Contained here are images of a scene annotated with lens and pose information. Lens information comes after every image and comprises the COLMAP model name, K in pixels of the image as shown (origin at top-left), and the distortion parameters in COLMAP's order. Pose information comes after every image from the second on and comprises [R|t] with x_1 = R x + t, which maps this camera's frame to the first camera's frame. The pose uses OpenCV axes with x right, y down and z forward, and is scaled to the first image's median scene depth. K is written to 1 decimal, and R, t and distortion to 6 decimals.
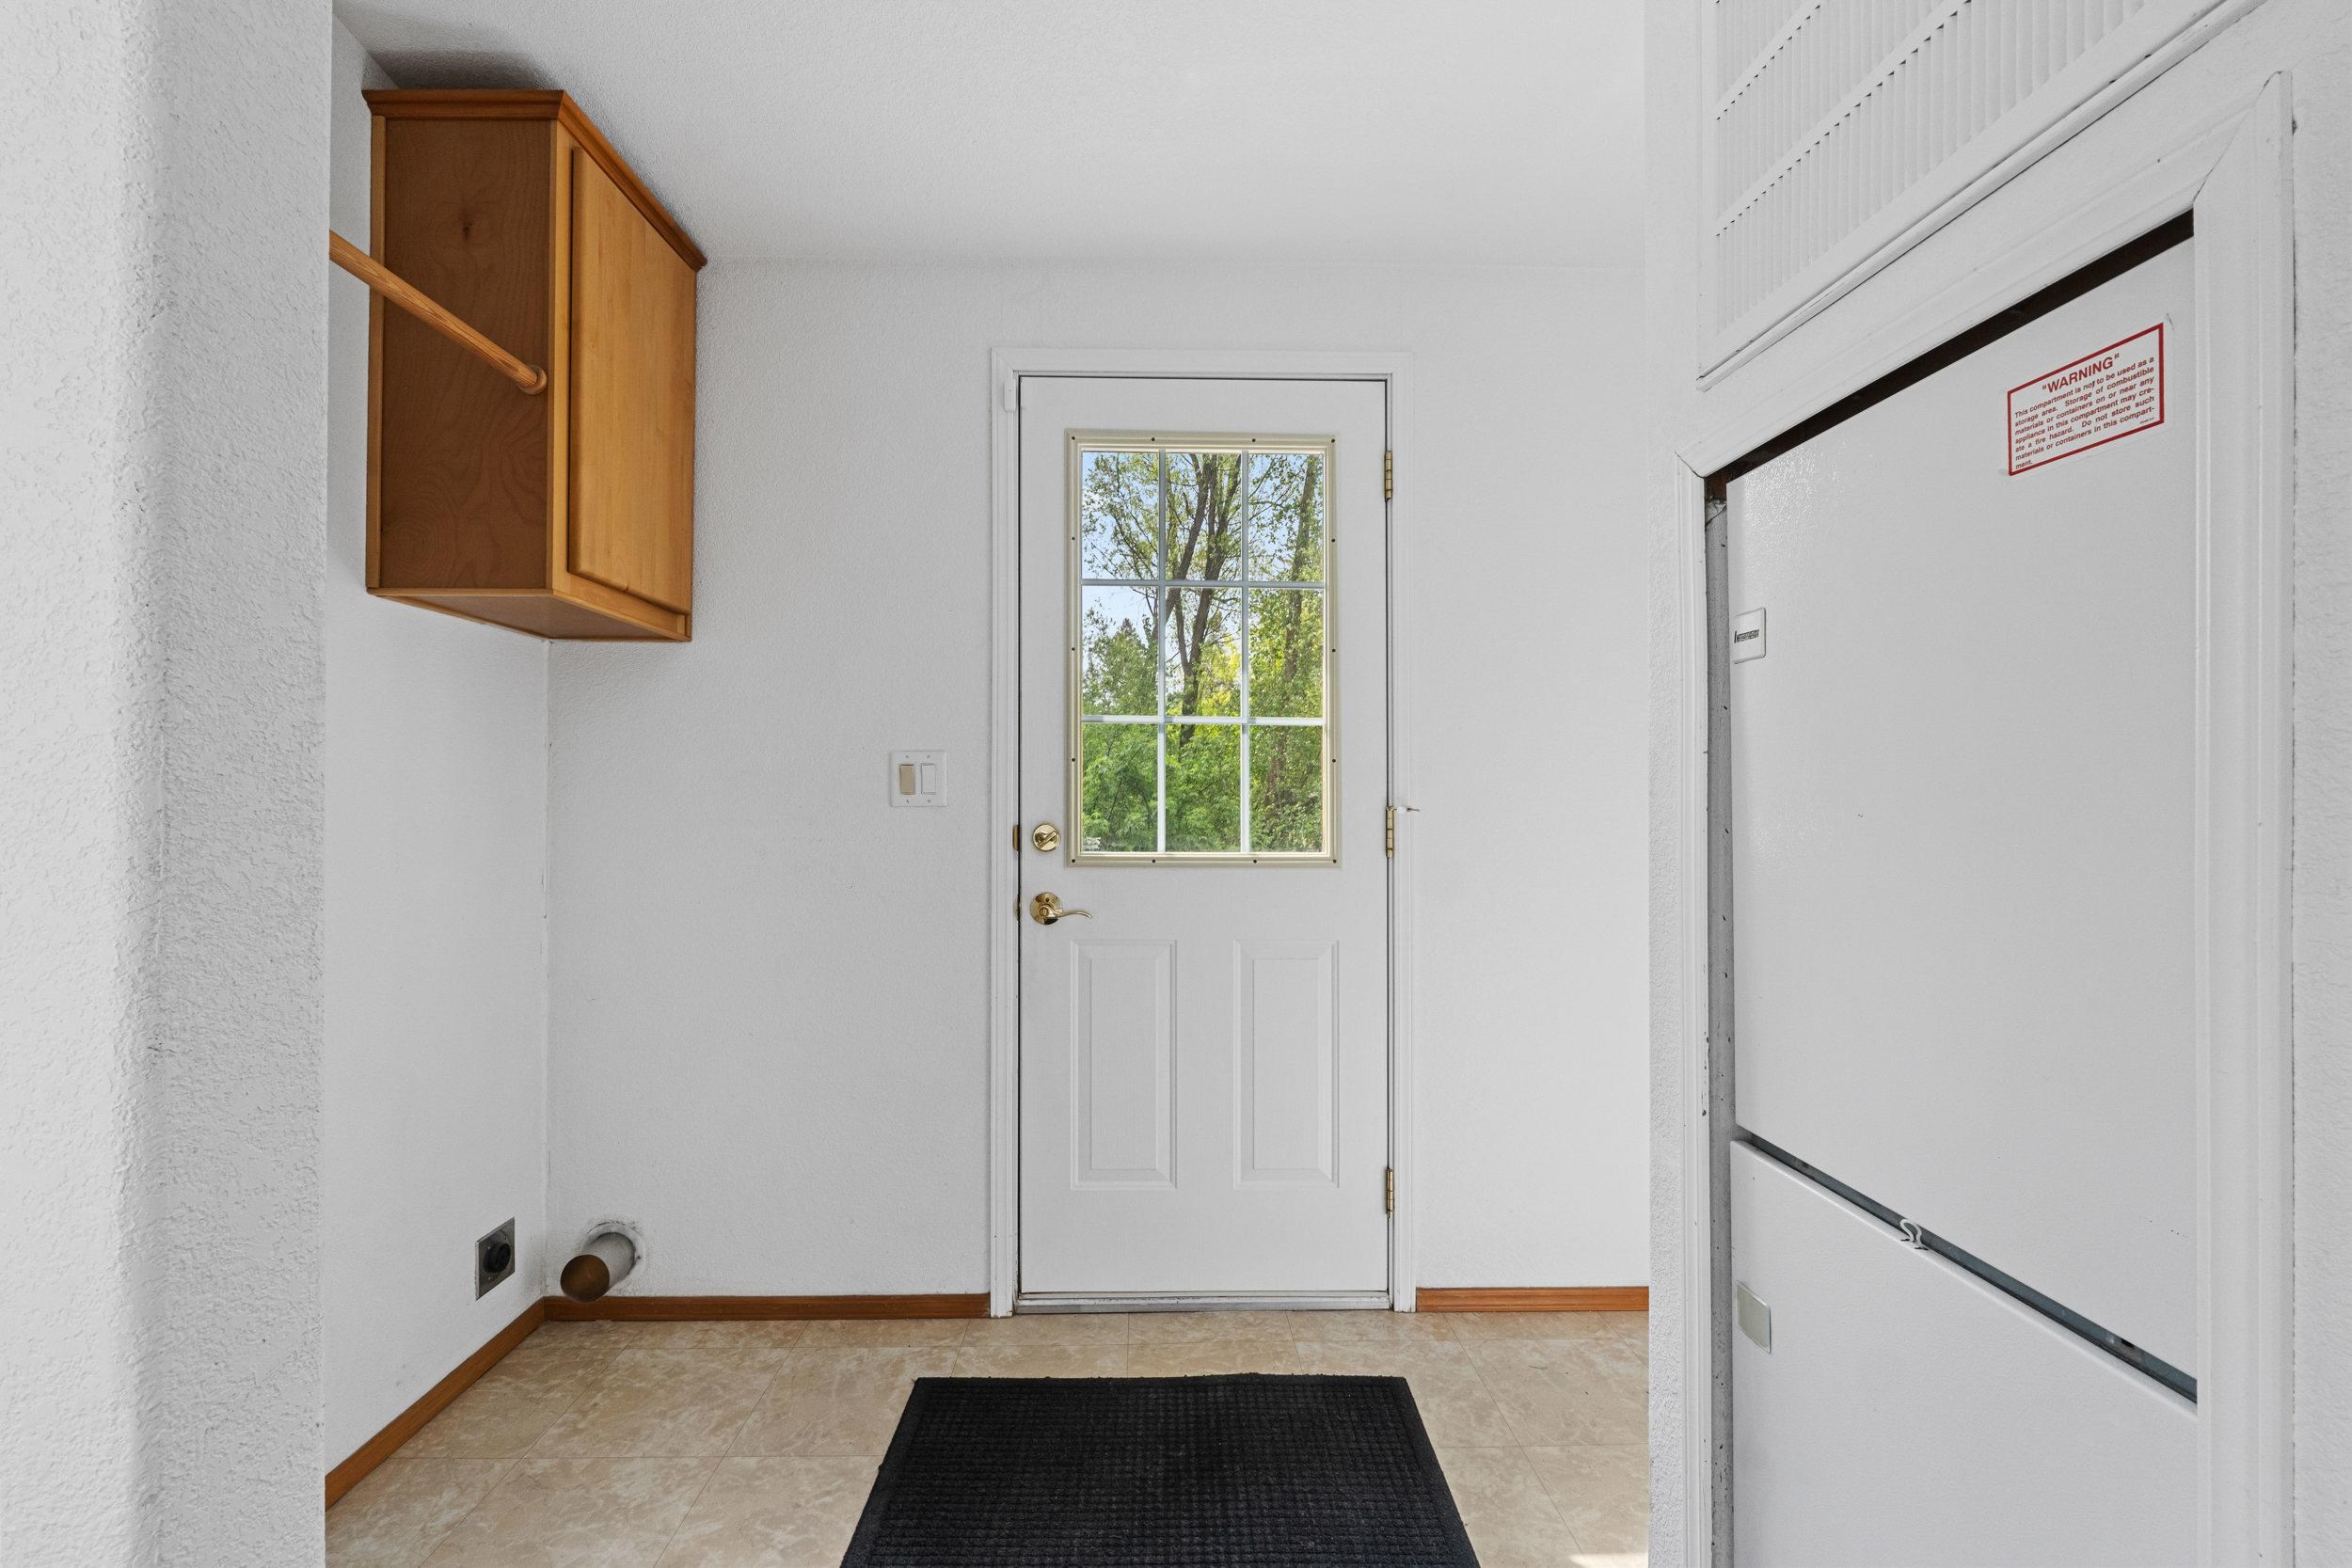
lens RADIAL K [[995.5, 0, 1174.3], [0, 995.5, 793.6], [0, 0, 1]] dist [-0.002776, -0.000161]
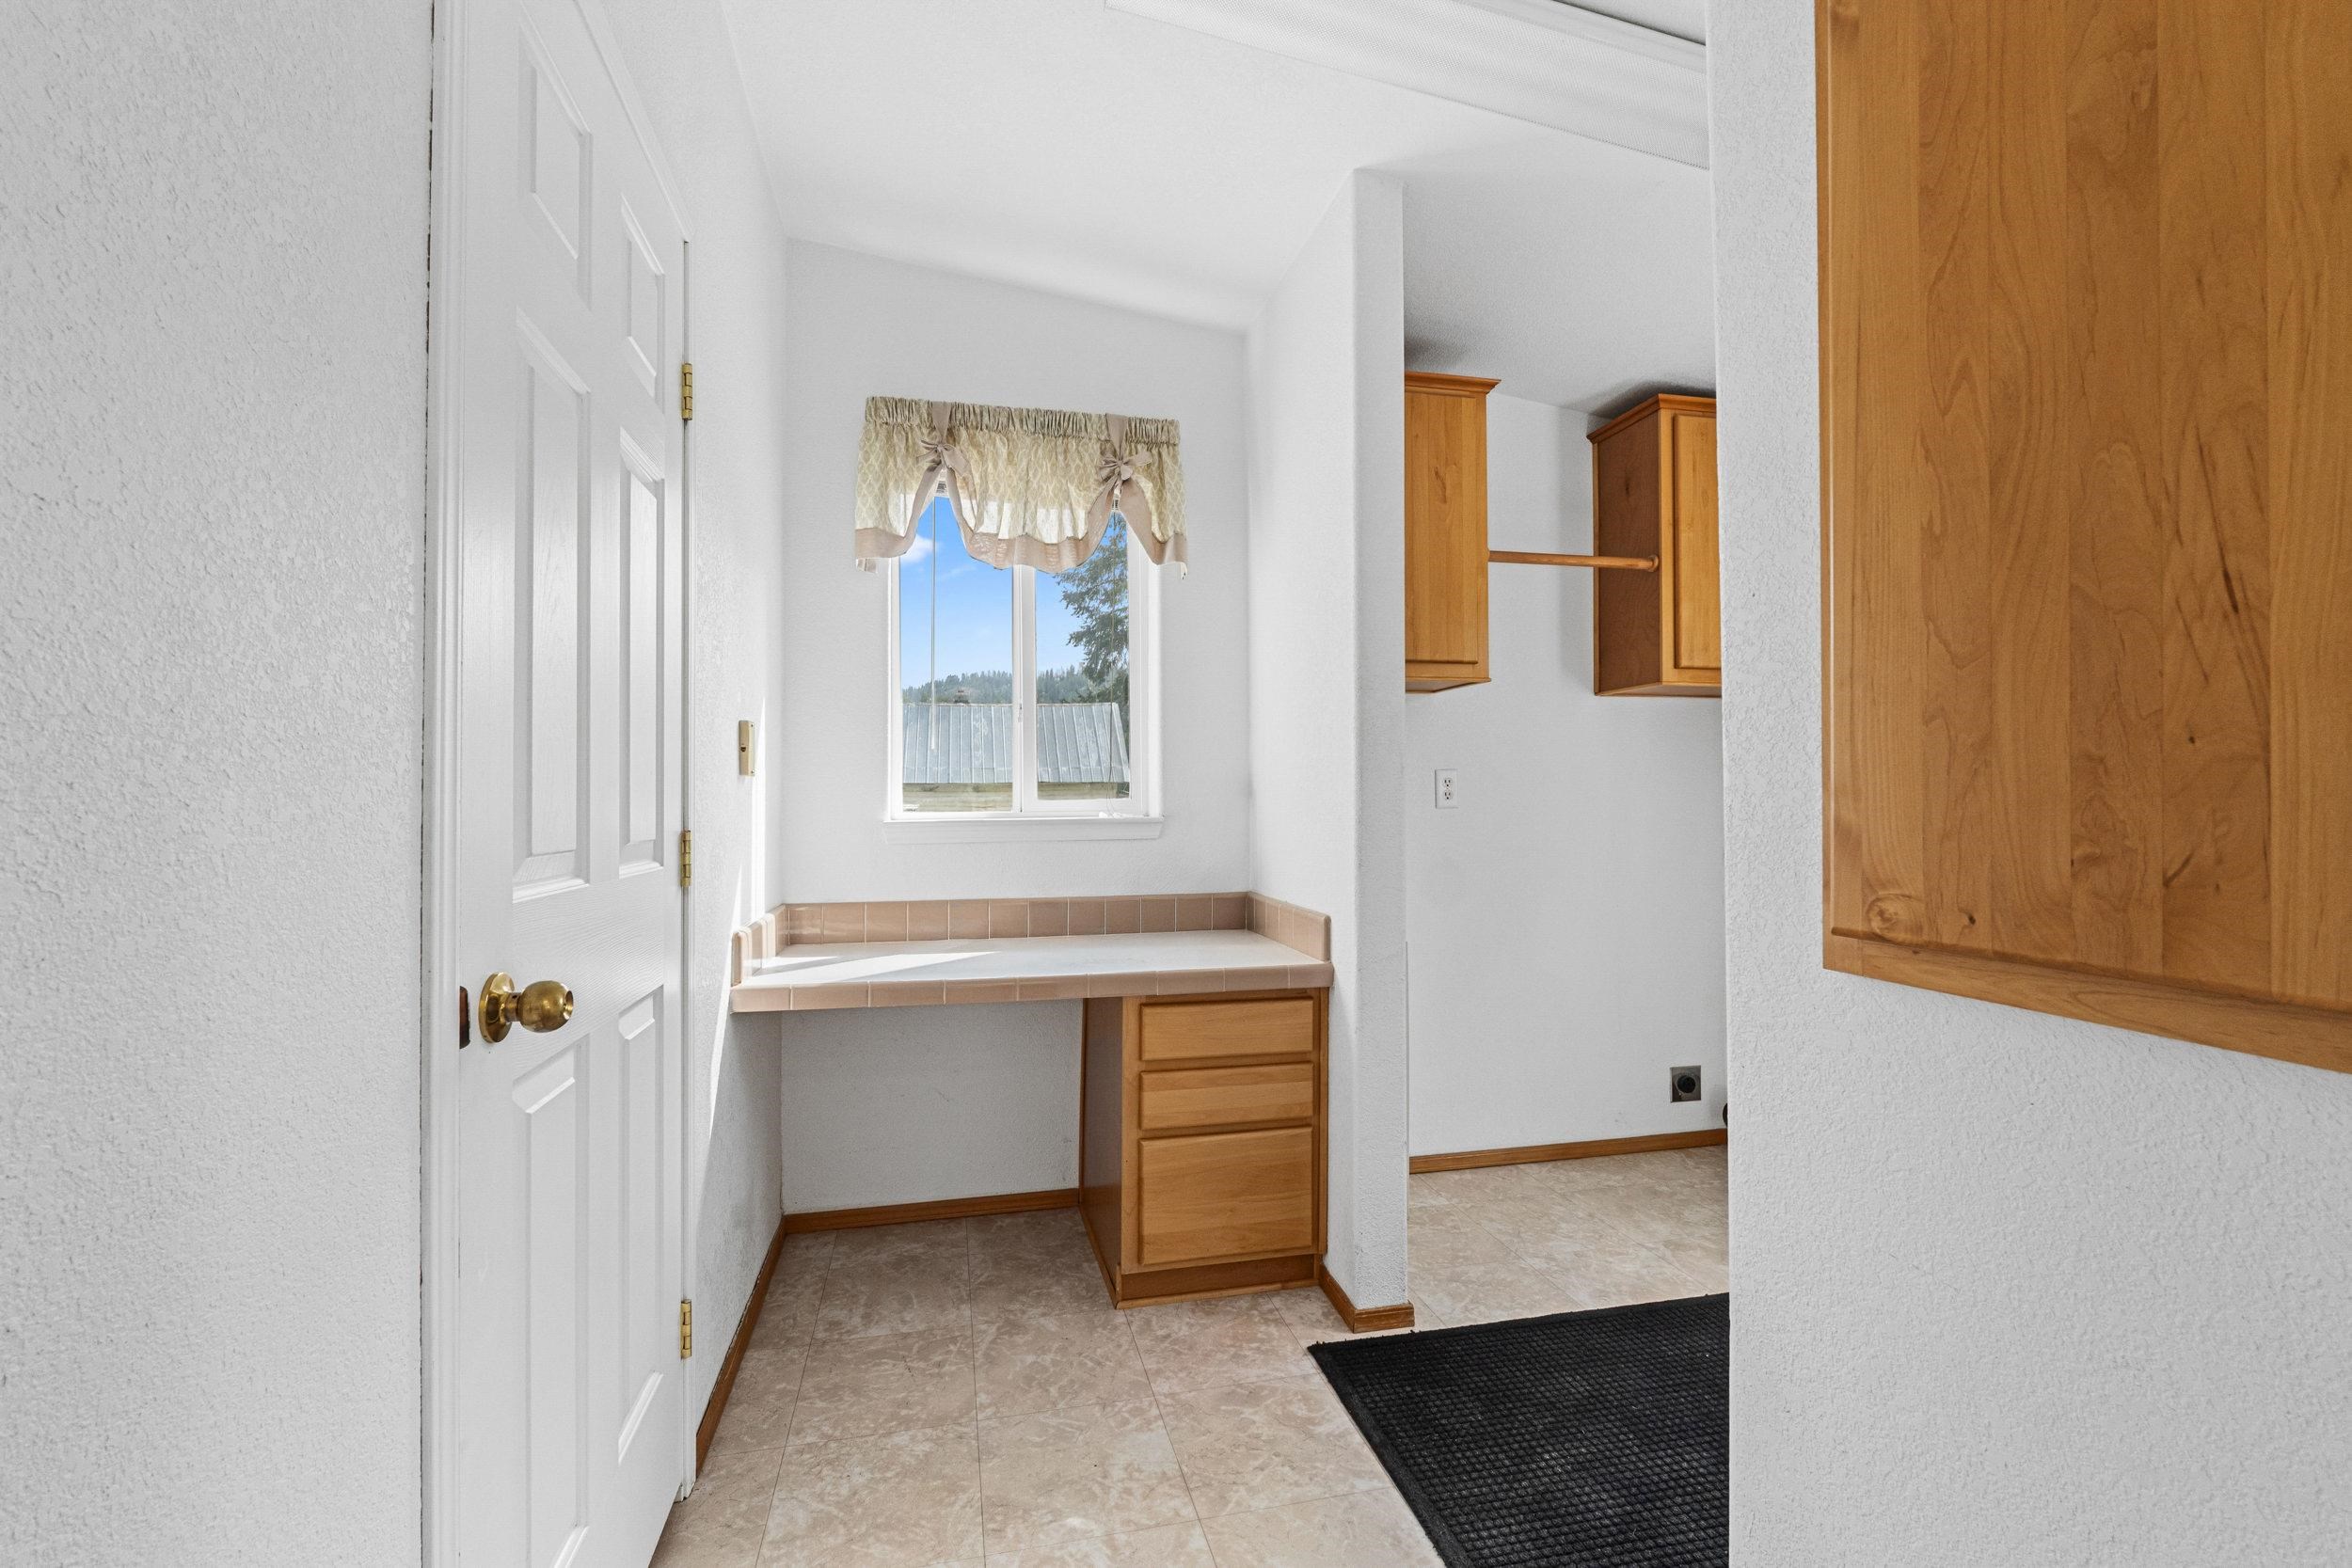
lens RADIAL K [[995.5, 0, 1175.0], [0, 995.5, 794.0], [0, 0, 1]] dist [-0.002776, -0.000161]
pose [[0.208493, -0.014087, -0.977922, 0.881112], [0.008617, 0.999884, -0.012566, 0.003818], [0.977986, -0.005806, 0.208591, -0.187563]]
